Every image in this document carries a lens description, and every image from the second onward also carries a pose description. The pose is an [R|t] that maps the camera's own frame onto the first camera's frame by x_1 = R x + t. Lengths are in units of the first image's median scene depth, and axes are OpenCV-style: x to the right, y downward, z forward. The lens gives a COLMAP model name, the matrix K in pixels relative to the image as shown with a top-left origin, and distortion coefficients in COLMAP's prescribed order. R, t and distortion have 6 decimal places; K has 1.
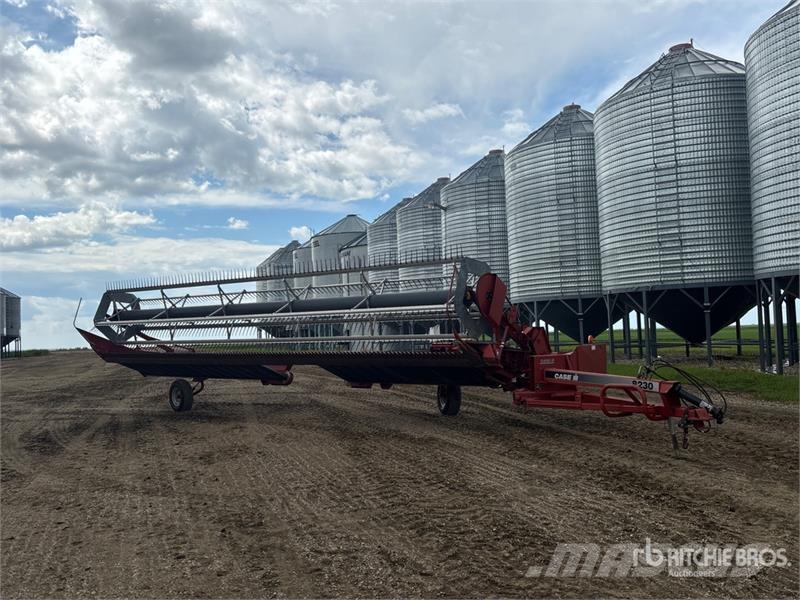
lens RADIAL K [[765.3, 0, 402.0], [0, 765.3, 296.4], [0, 0, 1]] dist [0.015839, 0.000000]
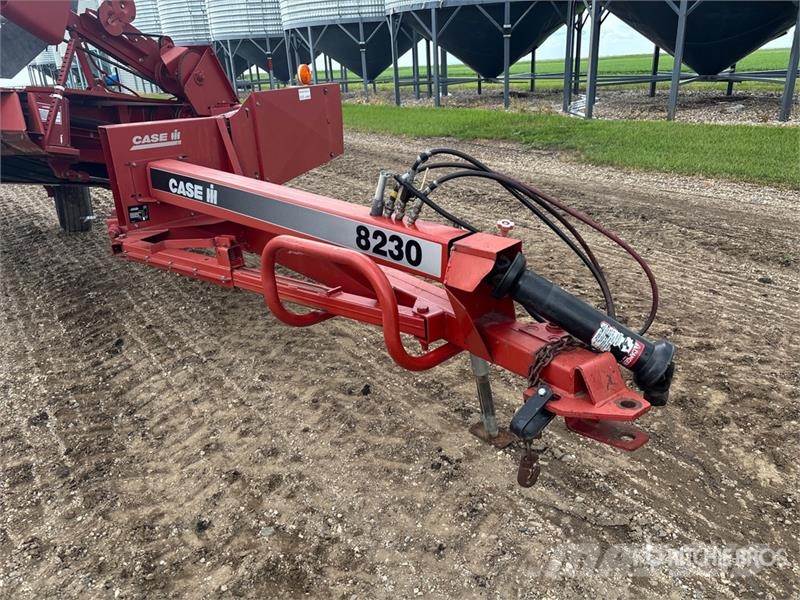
lens RADIAL K [[636.7, 0, 400.2], [0, 636.7, 323.0], [0, 0, 1]] dist [0.008843, 0.008675]
pose [[0.968678, -0.103981, 0.225503, 0.094099], [0.001917, 0.911213, 0.411930, 0.016447], [-0.248314, -0.398595, 0.882871, 0.280221]]
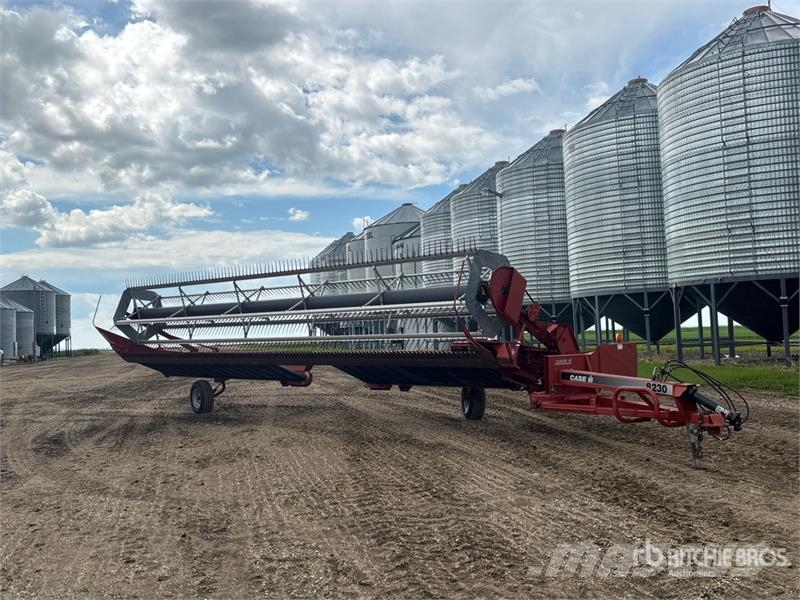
lens RADIAL K [[829.4, 0, 399.8], [0, 829.4, 306.3], [0, 0, 1]] dist [0.004733, 0.000000]
pose [[0.995876, -0.005437, -0.090560, 0.035292], [0.007104, 0.999811, 0.018091, -0.000663], [0.090445, -0.018660, 0.995727, -0.004448]]
